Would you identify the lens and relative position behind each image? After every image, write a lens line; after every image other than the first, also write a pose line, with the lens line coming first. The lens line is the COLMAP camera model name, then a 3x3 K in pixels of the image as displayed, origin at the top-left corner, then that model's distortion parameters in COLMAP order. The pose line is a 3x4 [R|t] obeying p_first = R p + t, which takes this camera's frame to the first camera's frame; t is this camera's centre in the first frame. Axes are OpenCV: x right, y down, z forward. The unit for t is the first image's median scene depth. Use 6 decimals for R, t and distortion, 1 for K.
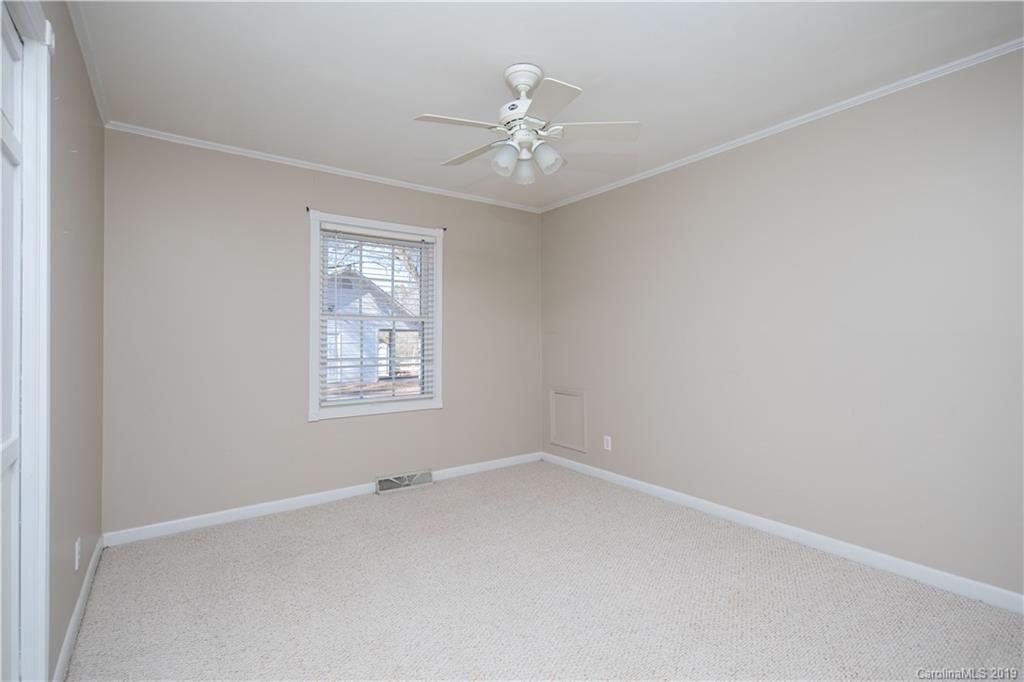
lens RADIAL K [[484.8, 0, 511.0], [0, 484.8, 341.3], [0, 0, 1]] dist [-0.002174, -0.000124]
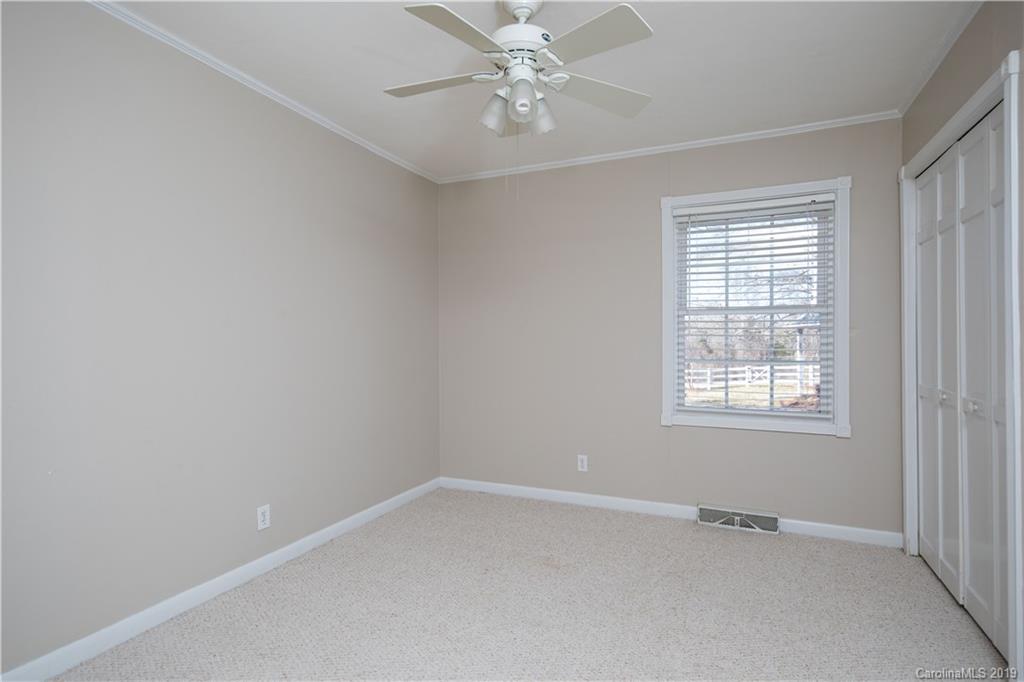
lens RADIAL K [[528.8, 0, 507.9], [0, 528.8, 337.9], [0, 0, 1]] dist [-0.000678, -0.000385]
pose [[0.497566, -0.000208, -0.867426, 0.314626], [-0.003348, 0.999992, -0.002160, 0.000384], [0.867420, 0.003979, 0.497562, 0.238825]]
